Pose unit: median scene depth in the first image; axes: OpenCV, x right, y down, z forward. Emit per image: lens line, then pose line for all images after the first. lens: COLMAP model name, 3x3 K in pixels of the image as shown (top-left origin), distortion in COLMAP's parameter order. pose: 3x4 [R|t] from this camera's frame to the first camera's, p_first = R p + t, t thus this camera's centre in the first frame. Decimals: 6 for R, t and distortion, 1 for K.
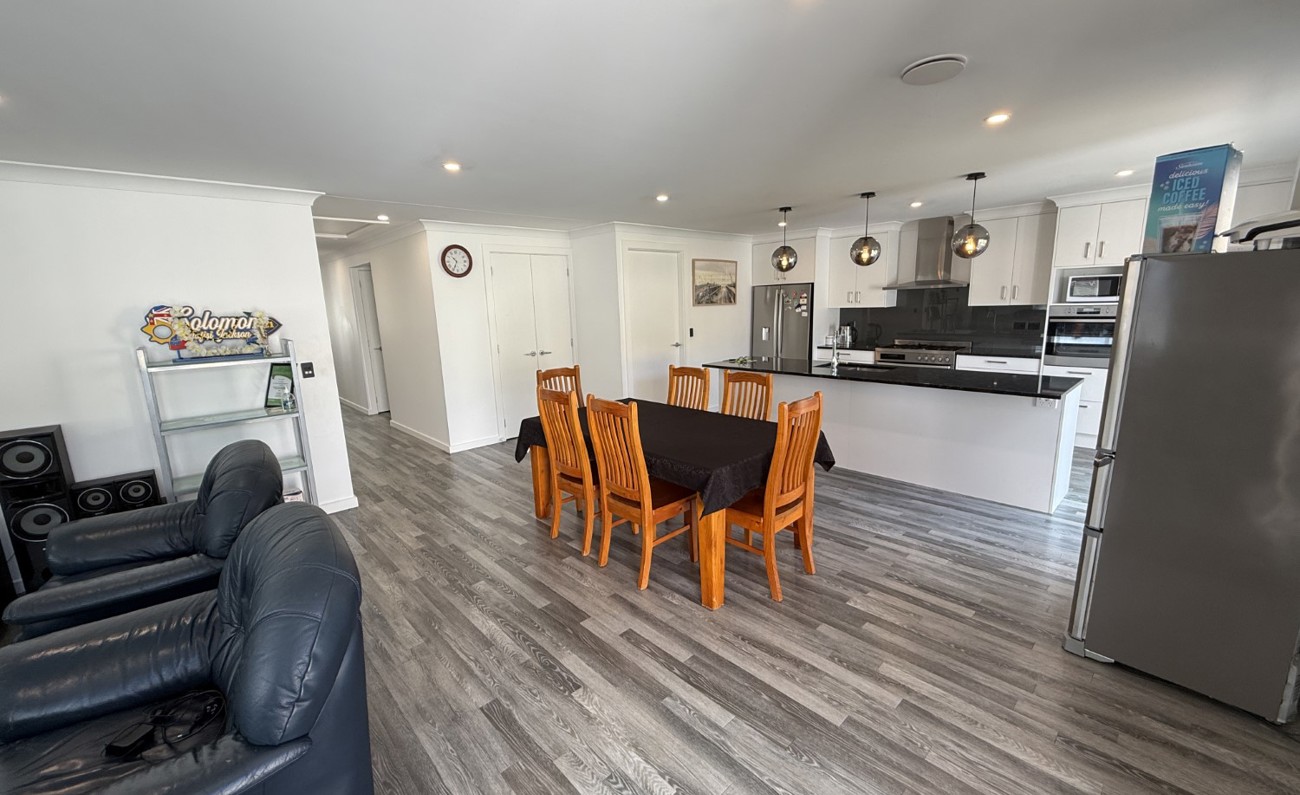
lens RADIAL K [[516.9, 0, 645.6], [0, 516.9, 401.3], [0, 0, 1]] dist [-0.001781, 0.000264]
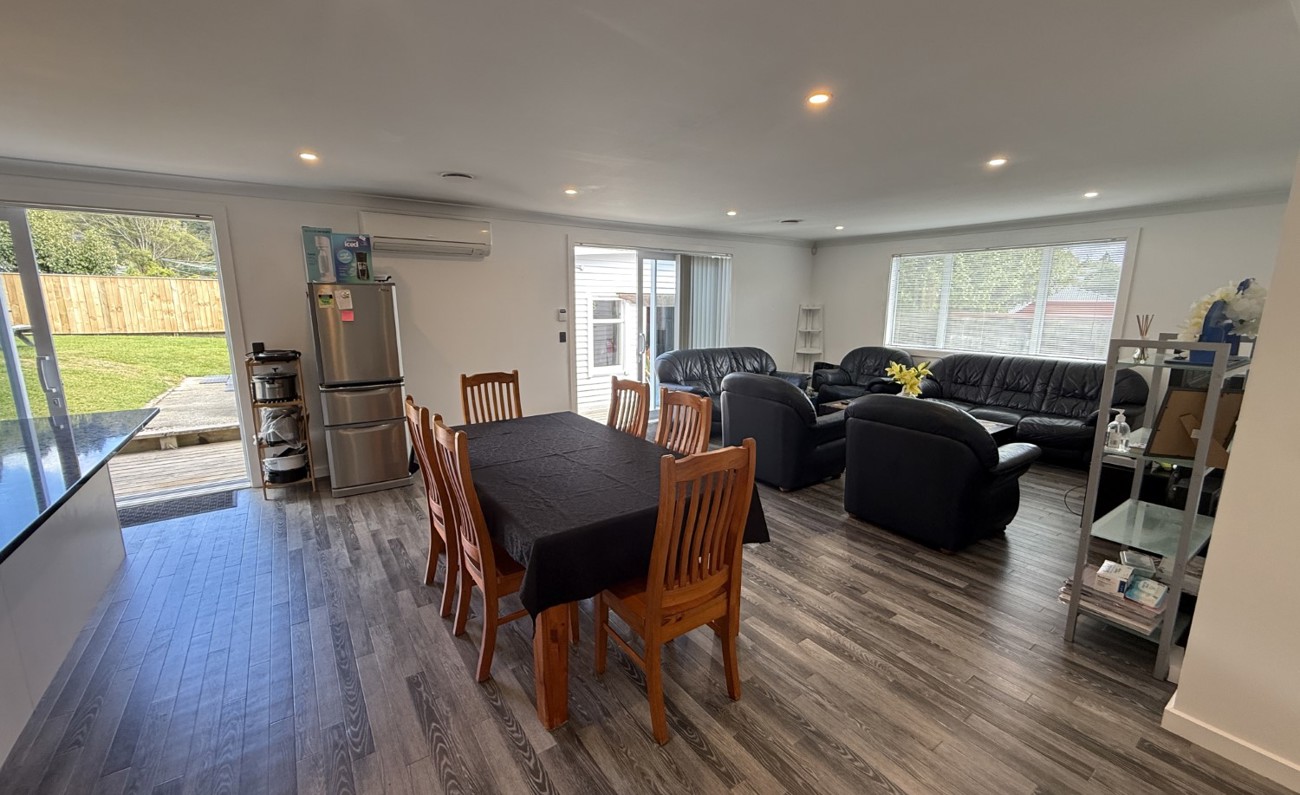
lens RADIAL K [[516.9, 0, 645.6], [0, 516.9, 401.3], [0, 0, 1]] dist [-0.001781, 0.000264]
pose [[-0.989511, 0.000392, 0.144454, -0.191265], [0.054255, 0.927794, 0.369126, -0.275921], [-0.133879, 0.373092, -0.918084, 1.490057]]
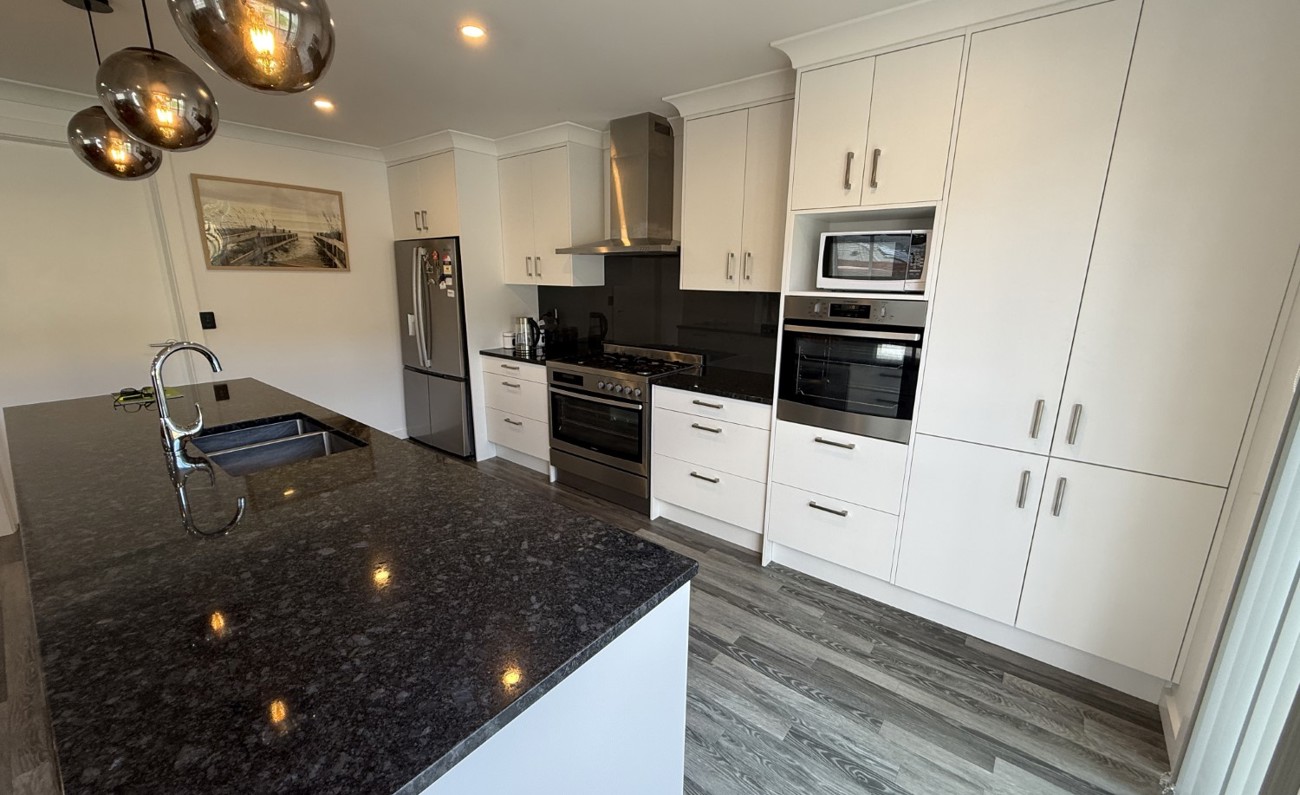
lens RADIAL K [[531.8, 0, 645.0], [0, 531.8, 404.1], [0, 0, 1]] dist [0.001912, 0.000290]
pose [[0.990647, 0.010586, 0.136042, 0.790002], [-0.016863, 0.998841, 0.045071, -0.141412], [-0.135407, -0.046944, 0.989677, 0.716436]]
